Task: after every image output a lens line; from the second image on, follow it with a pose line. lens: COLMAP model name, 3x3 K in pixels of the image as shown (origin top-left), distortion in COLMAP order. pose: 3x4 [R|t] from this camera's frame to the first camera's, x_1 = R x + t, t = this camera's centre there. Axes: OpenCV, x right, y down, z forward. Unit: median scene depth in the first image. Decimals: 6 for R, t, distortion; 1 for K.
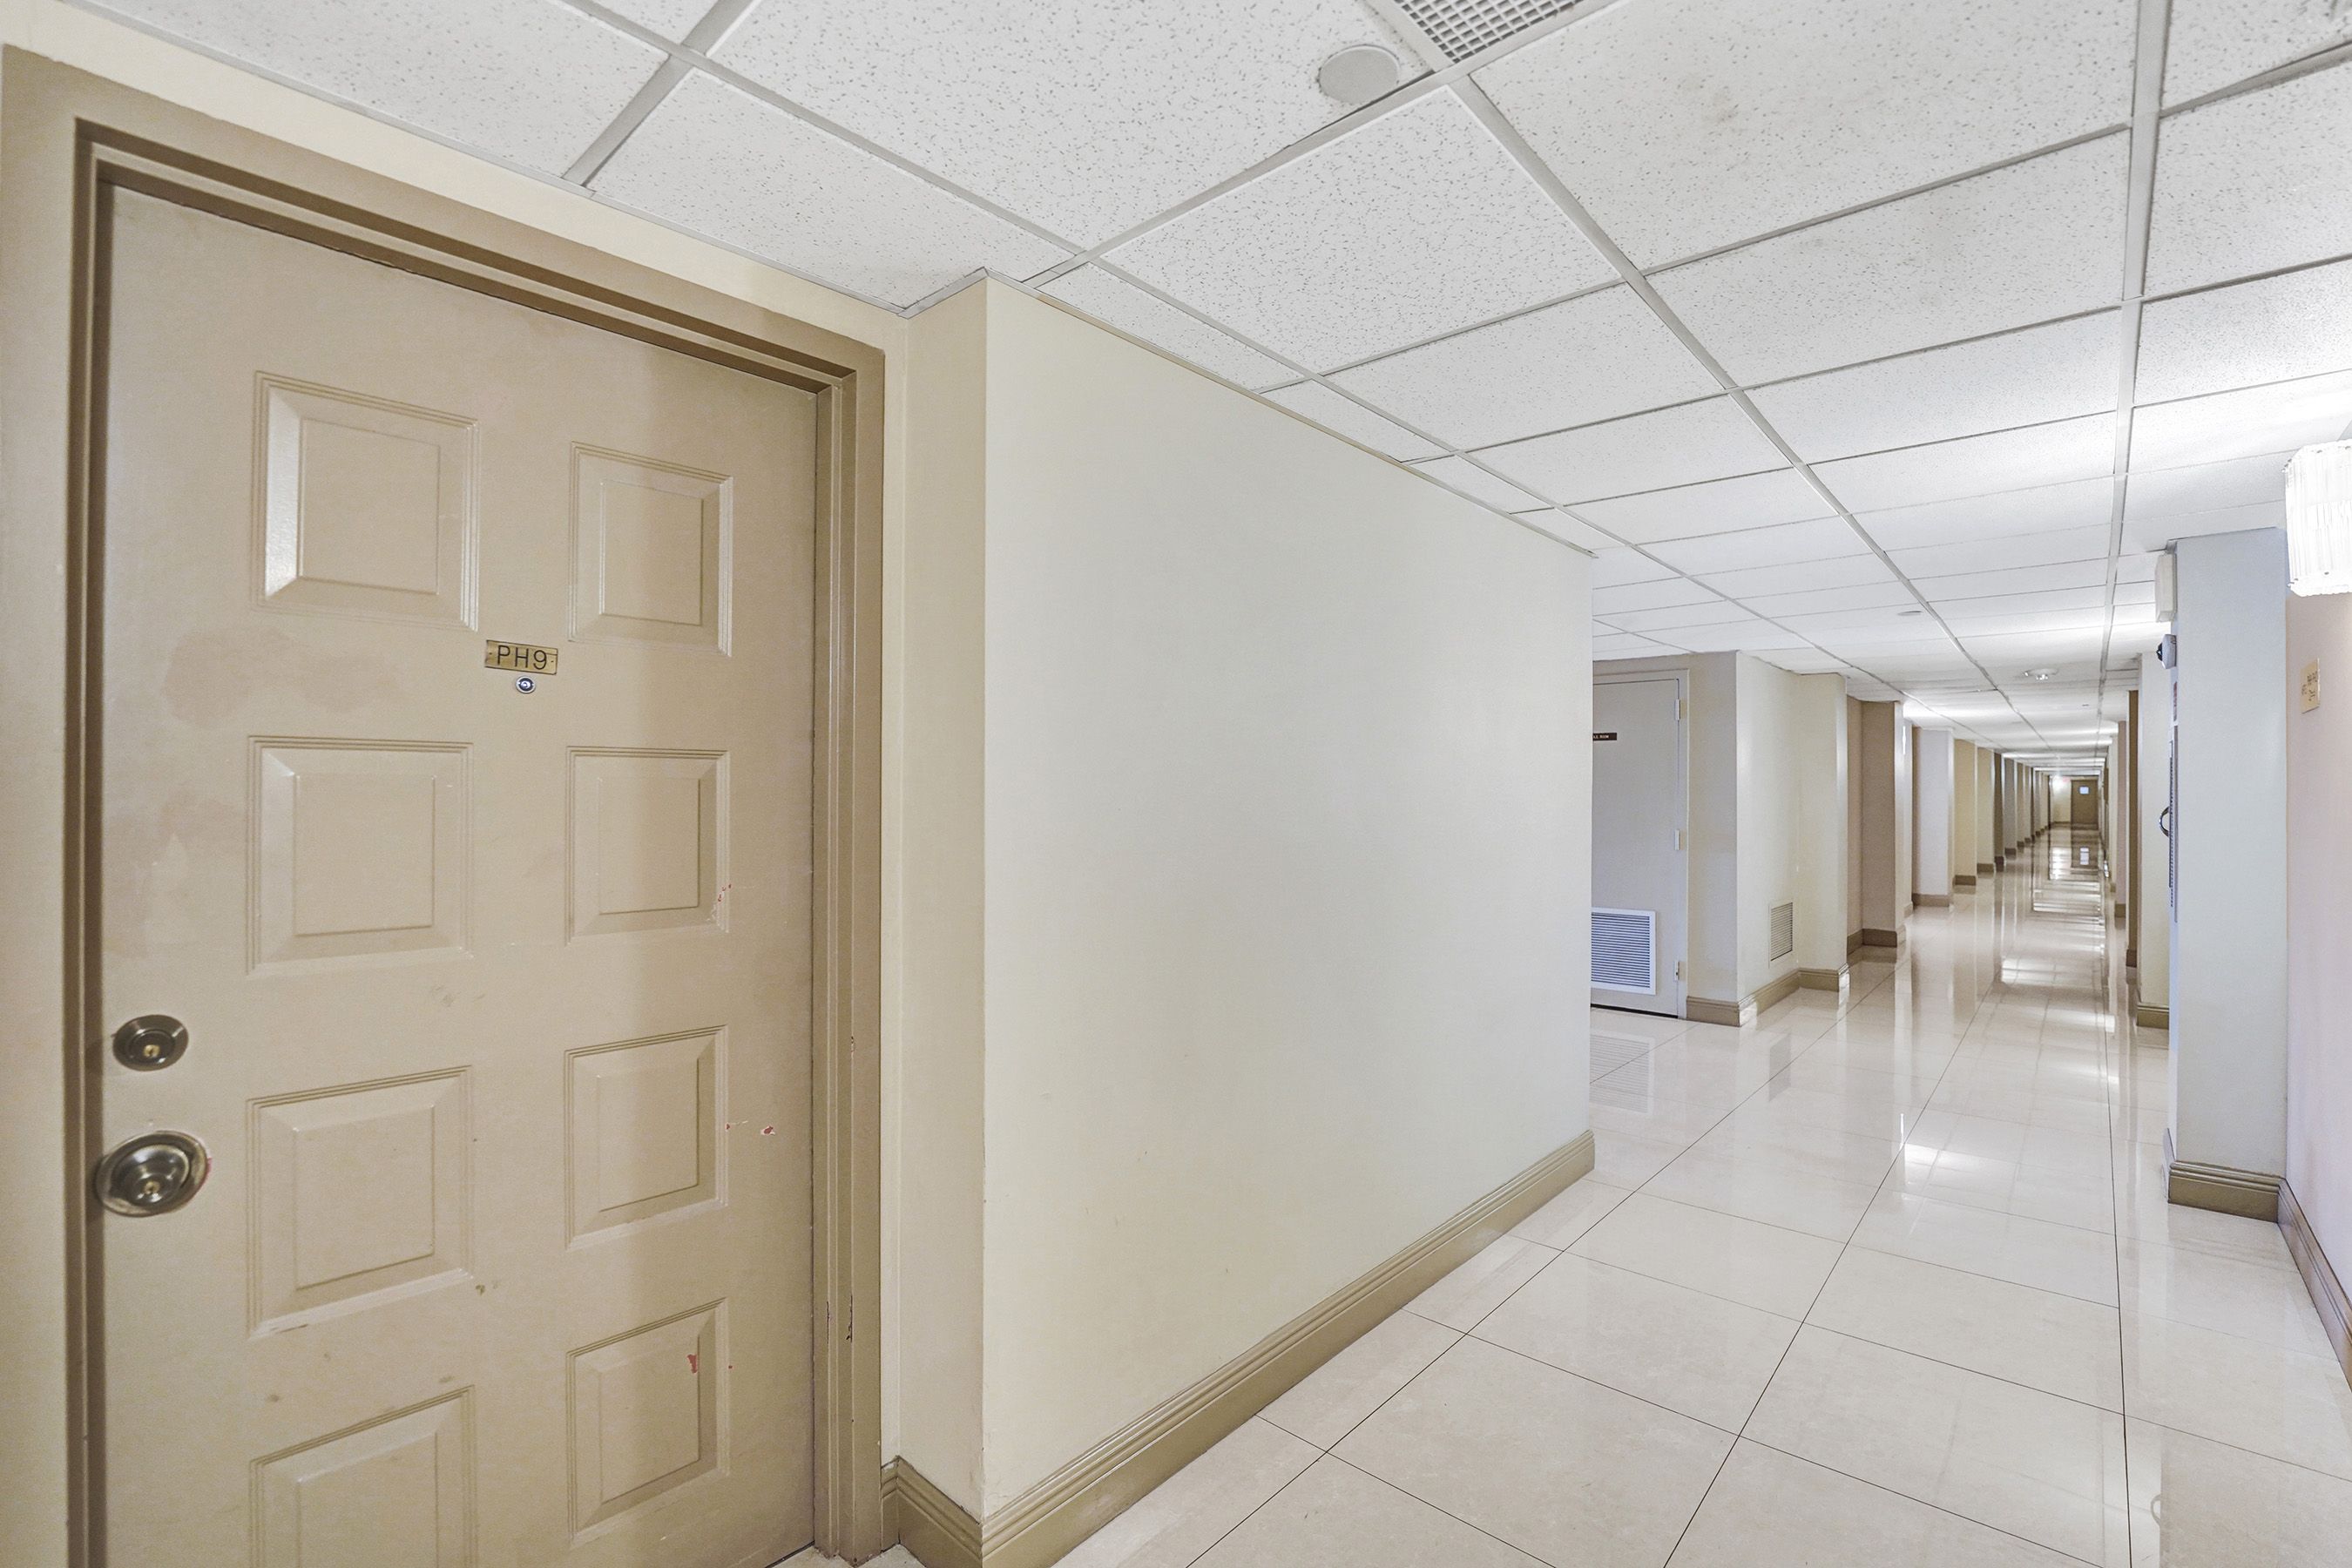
lens RADIAL K [[1000.3, 0, 1171.2], [0, 1000.3, 790.2], [0, 0, 1]] dist [-0.025054, -0.000149]
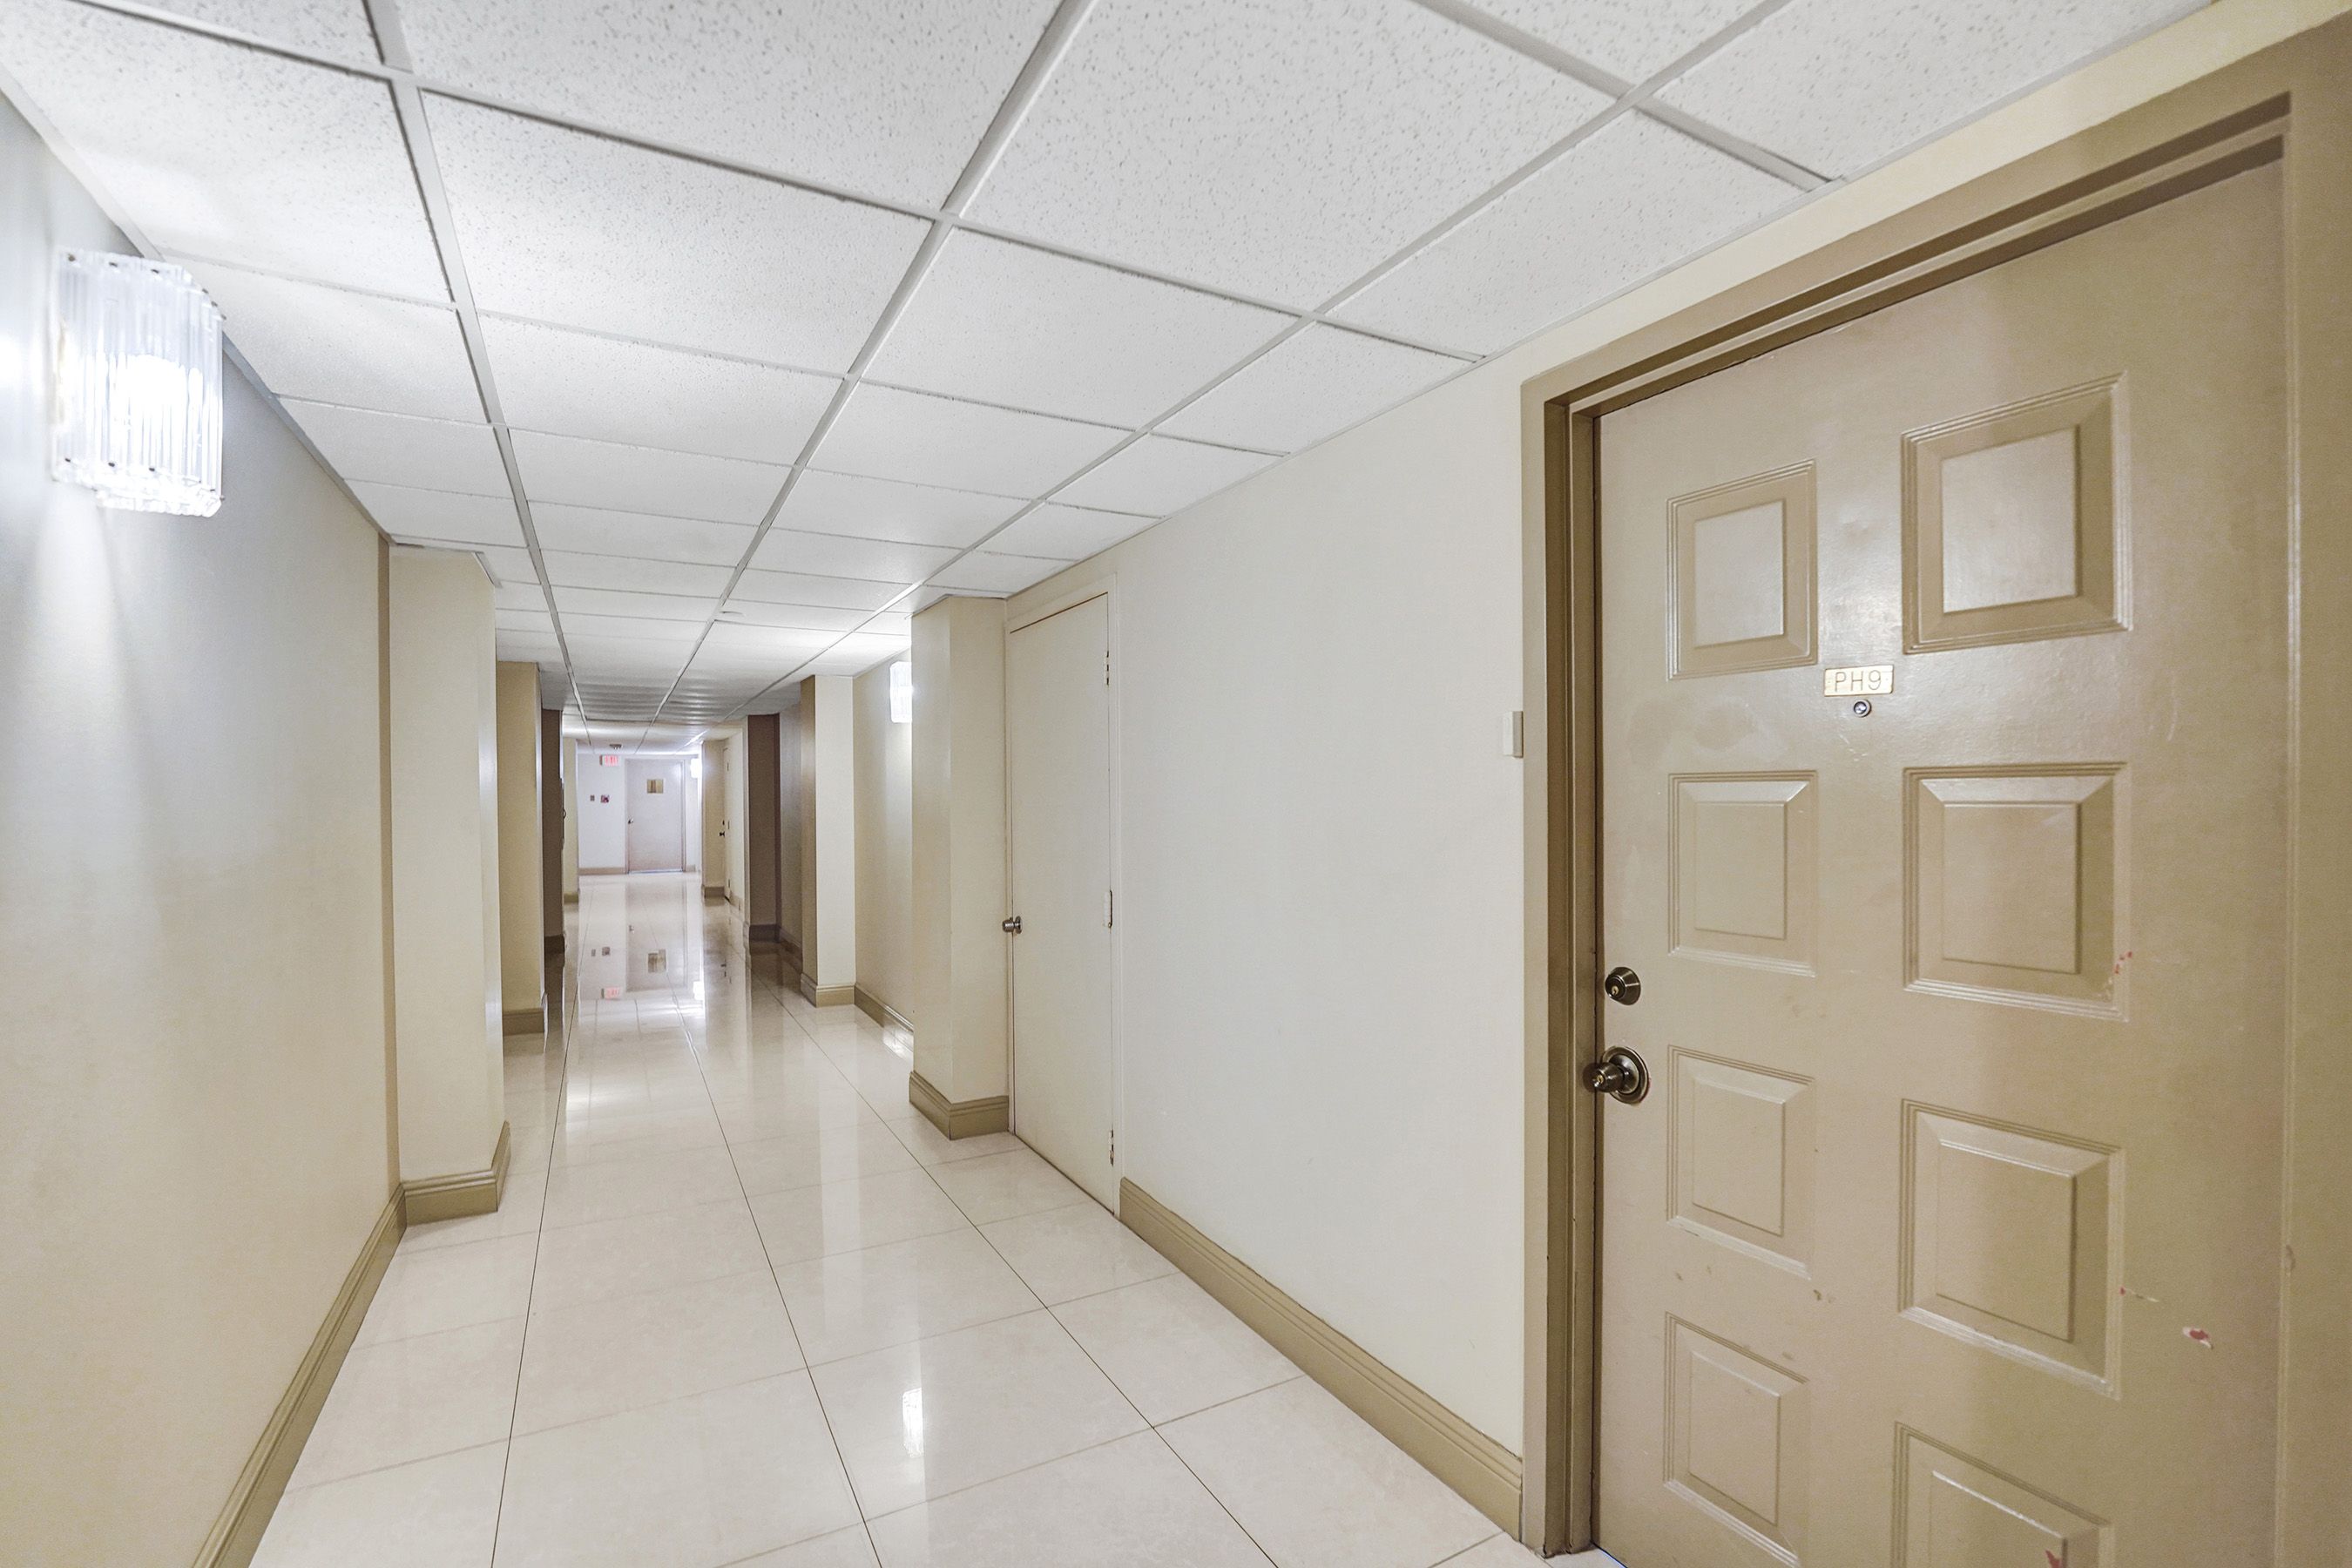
lens RADIAL K [[1000.3, 0, 1171.2], [0, 1000.3, 790.2], [0, 0, 1]] dist [-0.025054, -0.000149]
pose [[-0.300150, 0.001288, -0.953891, 0.460677], [0.021340, 0.999758, -0.005365, -0.033967], [0.953653, -0.021967, -0.300105, 0.619428]]
